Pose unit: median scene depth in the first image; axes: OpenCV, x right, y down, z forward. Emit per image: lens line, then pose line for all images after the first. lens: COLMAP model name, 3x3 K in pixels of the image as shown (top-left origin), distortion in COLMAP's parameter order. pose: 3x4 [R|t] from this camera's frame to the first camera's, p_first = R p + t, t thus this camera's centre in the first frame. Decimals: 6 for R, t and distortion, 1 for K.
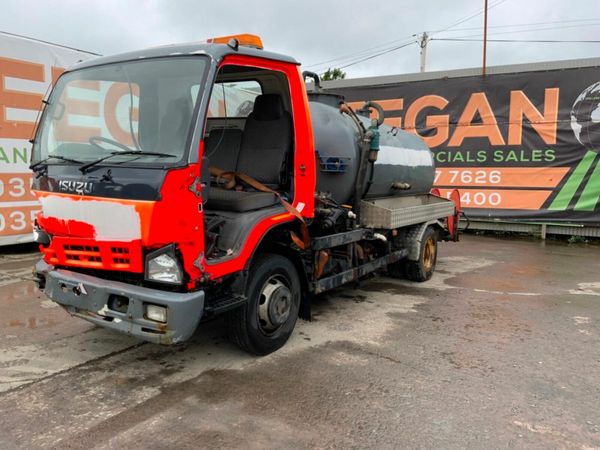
lens RADIAL K [[501.2, 0, 296.8], [0, 501.2, 225.4], [0, 0, 1]] dist [0.068503, -0.116601]
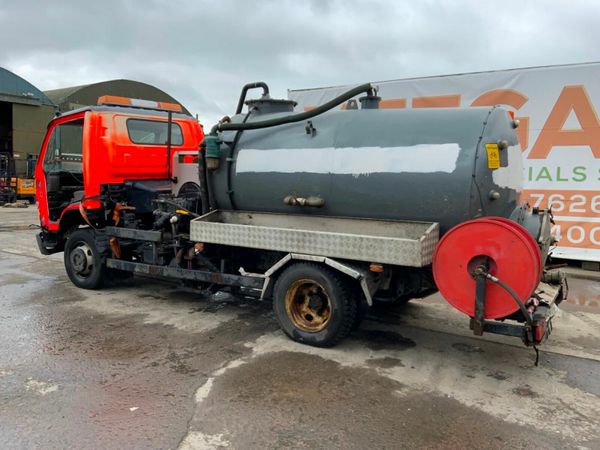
lens RADIAL K [[501.2, 0, 297.9], [0, 501.2, 224.1], [0, 0, 1]] dist [0.068503, -0.116601]
pose [[-0.037501, 0.068489, -0.996947, 0.991807], [-0.116834, 0.990506, 0.072442, -0.102577], [0.992443, 0.119194, -0.029144, 1.086974]]
